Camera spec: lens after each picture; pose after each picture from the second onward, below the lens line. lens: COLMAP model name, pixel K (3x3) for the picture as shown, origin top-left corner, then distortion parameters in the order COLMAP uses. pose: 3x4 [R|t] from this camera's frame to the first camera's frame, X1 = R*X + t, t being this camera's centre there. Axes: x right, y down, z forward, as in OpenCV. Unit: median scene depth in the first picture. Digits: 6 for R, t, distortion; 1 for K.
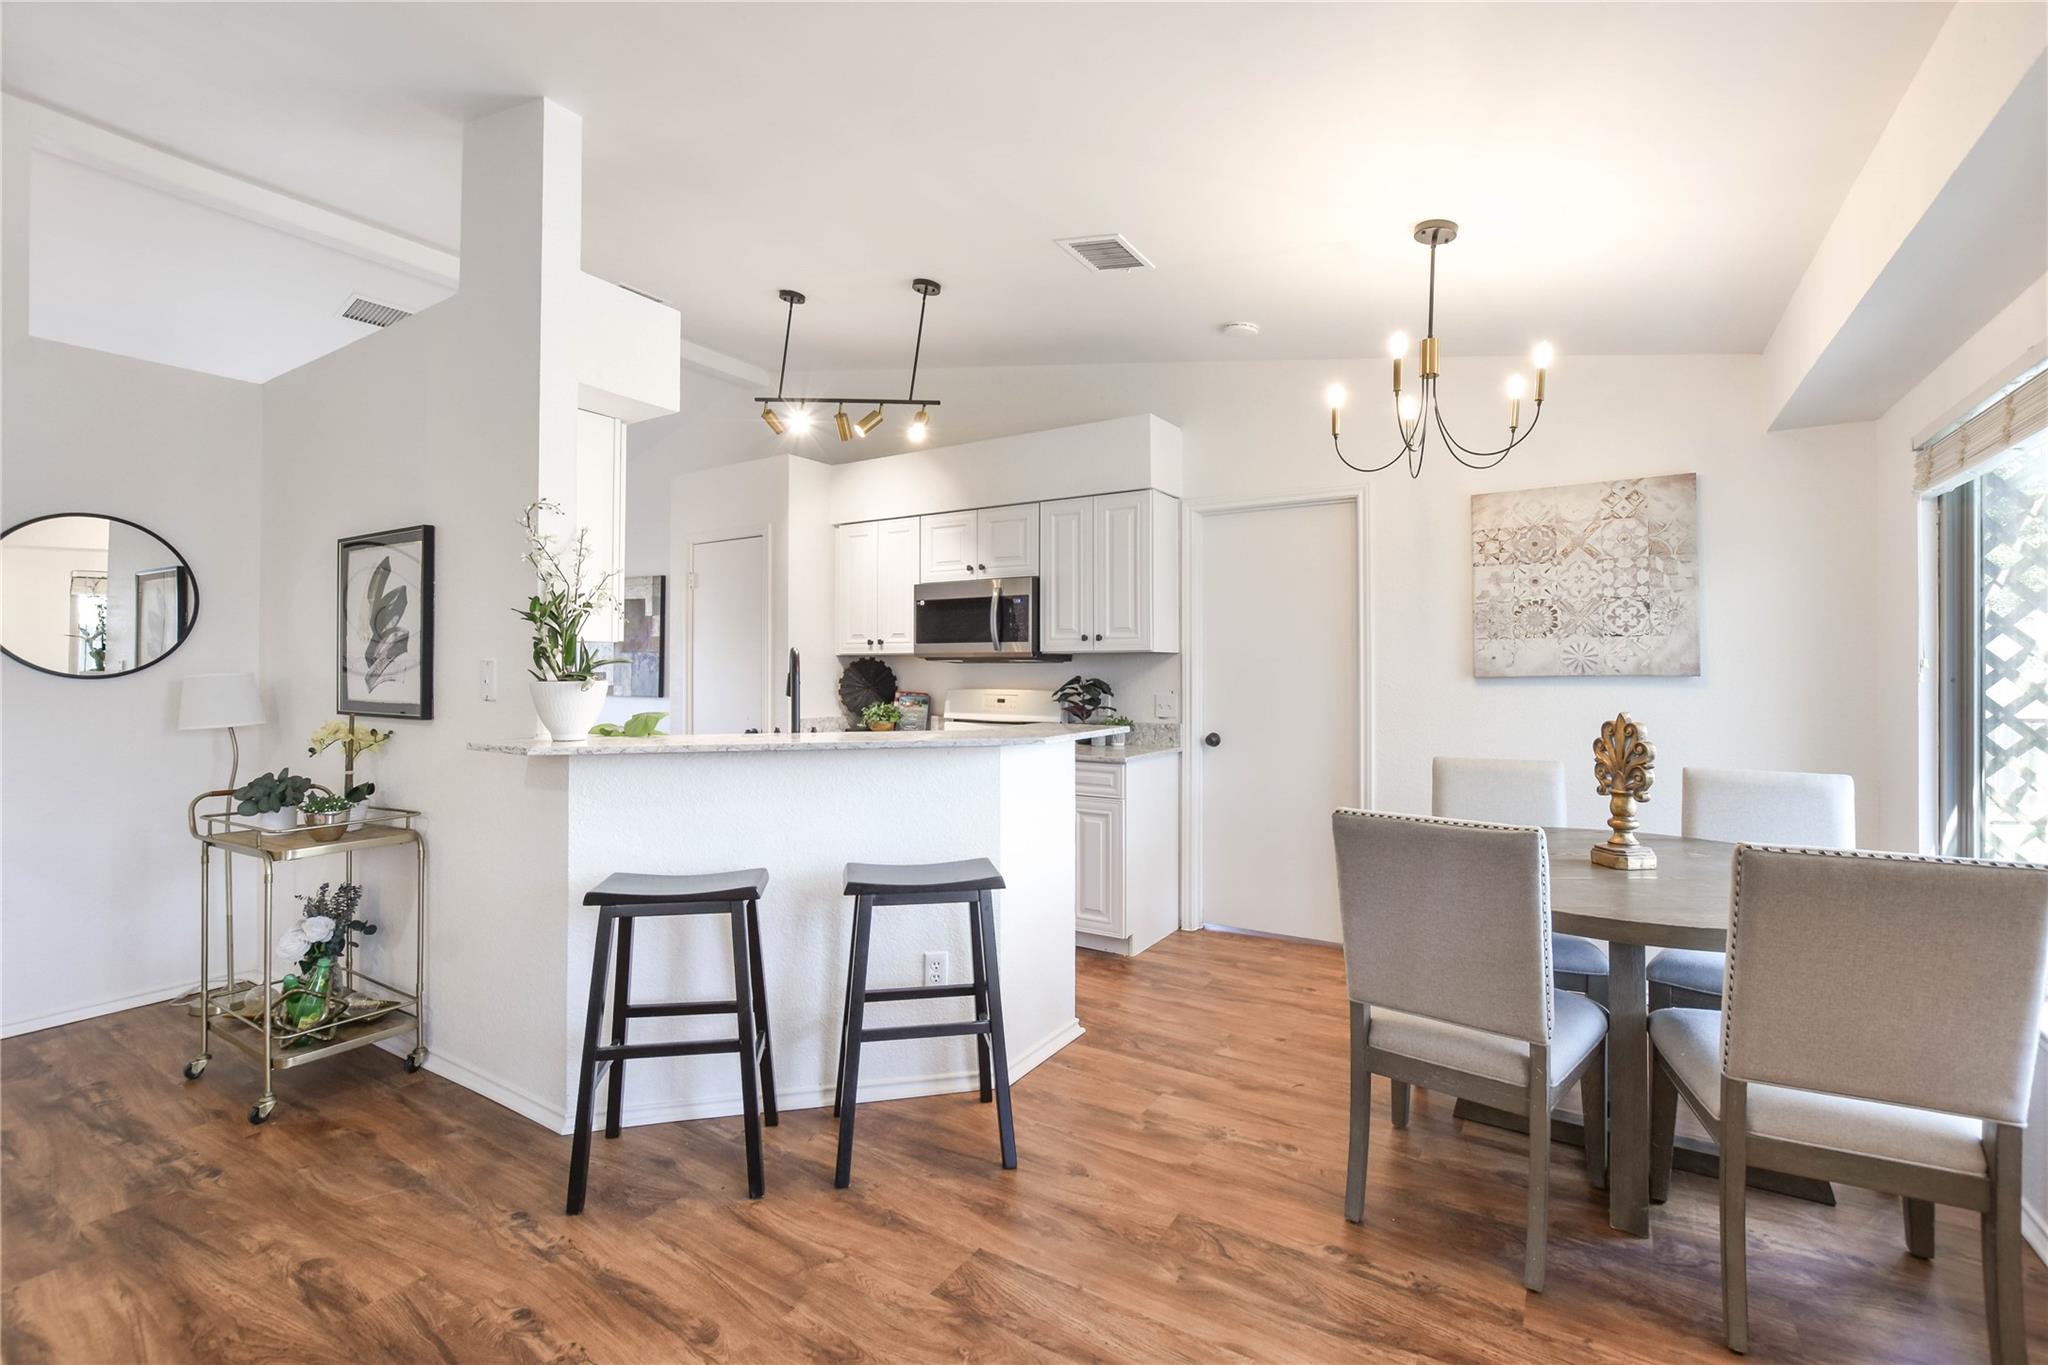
lens RADIAL K [[905.9, 0, 1035.1], [0, 905.9, 663.6], [0, 0, 1]] dist [-0.016797, 0.000380]
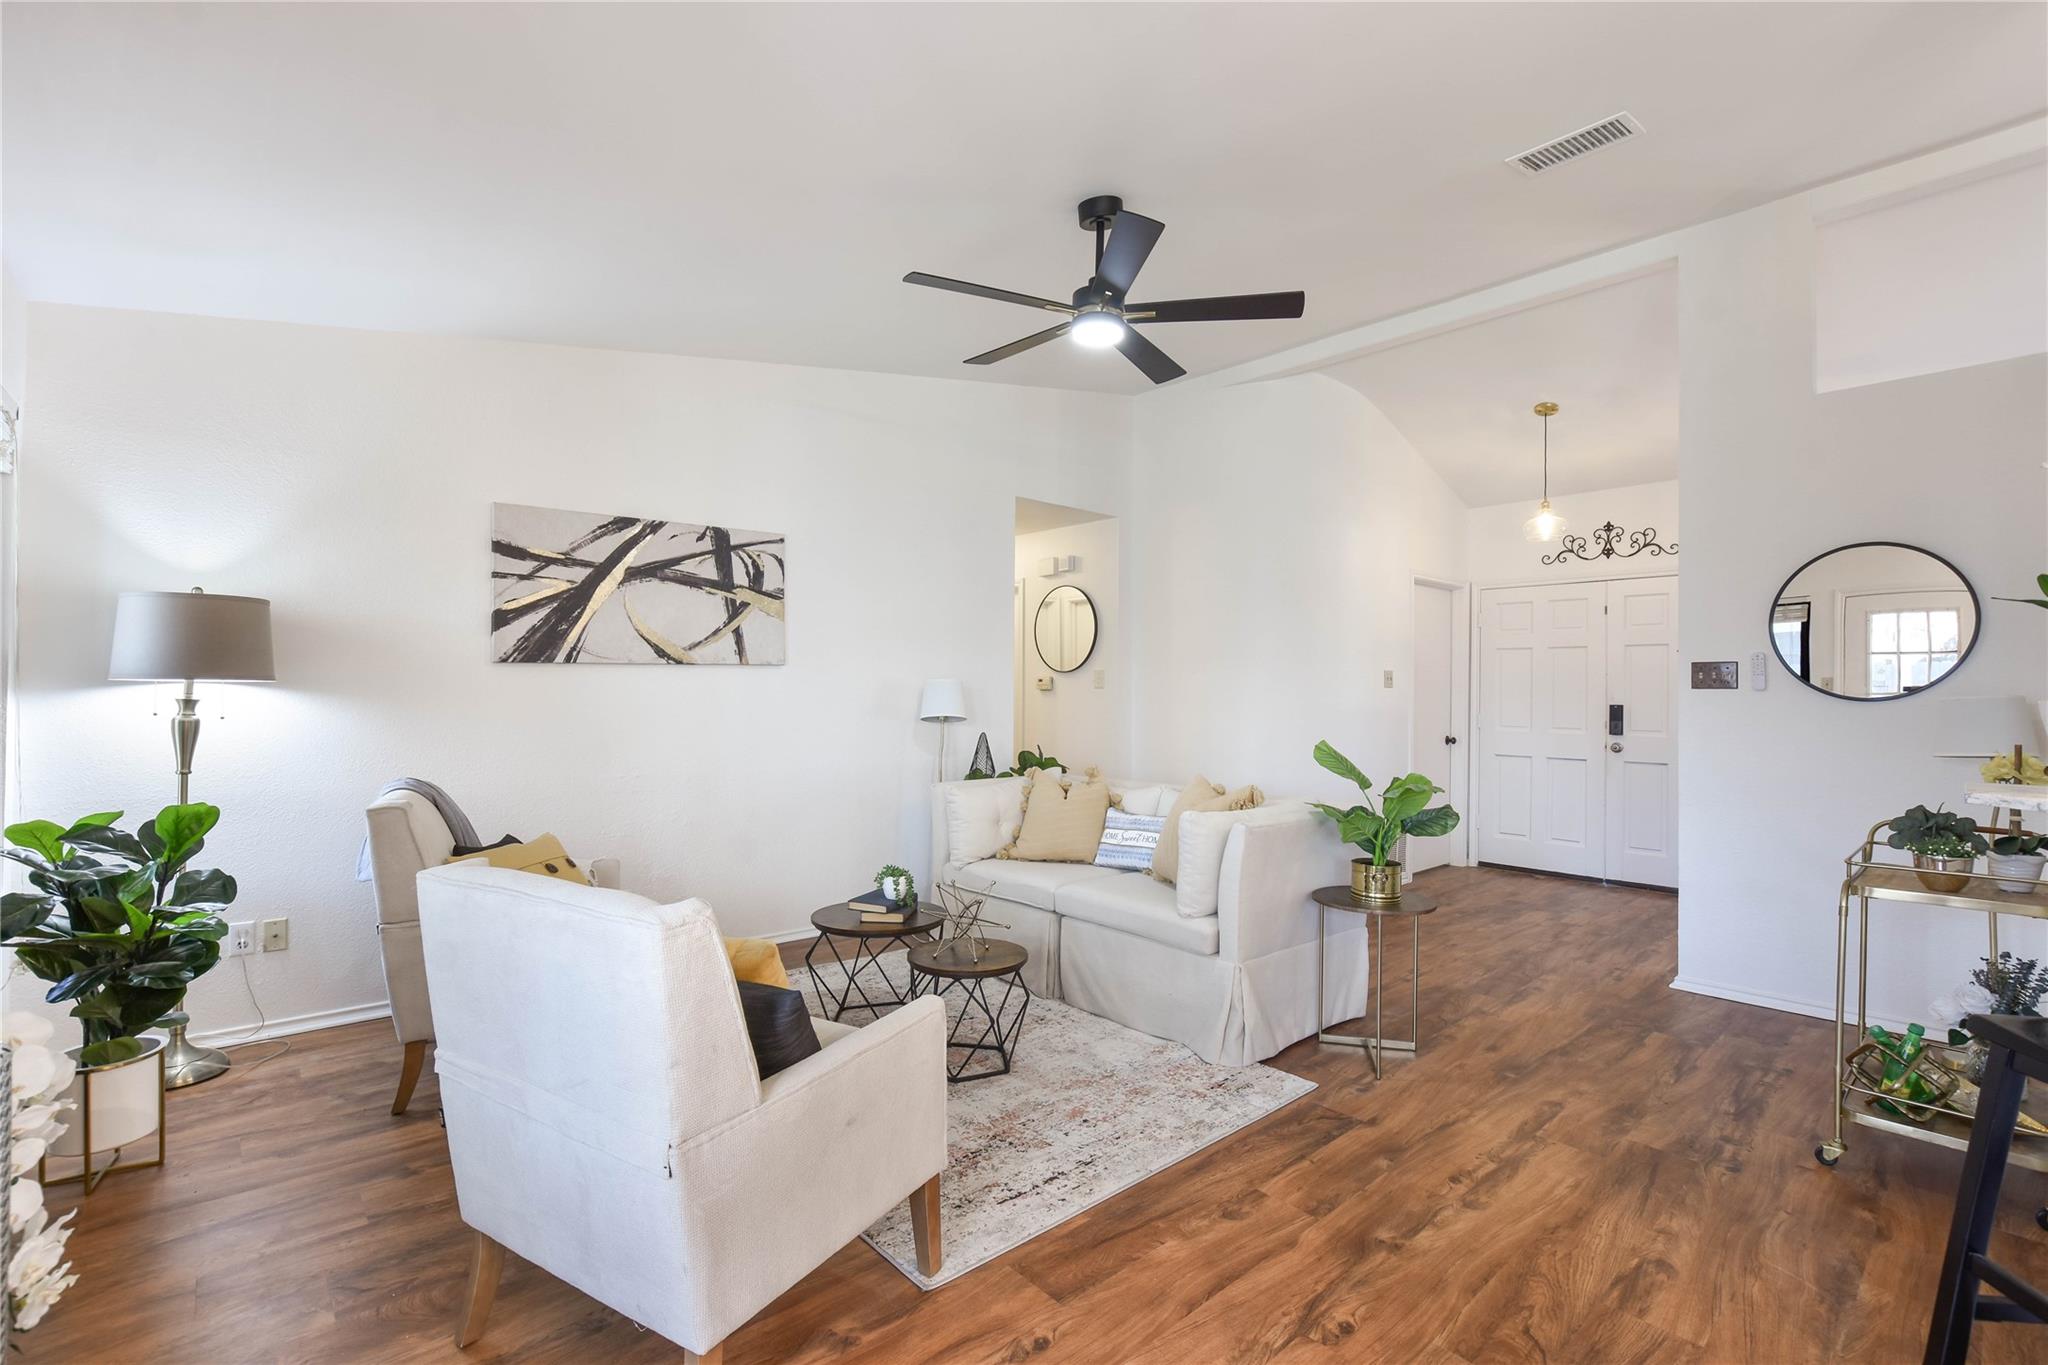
lens RADIAL K [[919.9, 0, 1020.8], [0, 919.9, 675.1], [0, 0, 1]] dist [-0.012691, 0.001112]
pose [[-0.278917, -0.018627, -0.960134, 0.311957], [-0.010967, 0.999808, -0.016210, 0.020616], [0.960252, 0.006008, -0.279068, 0.451251]]
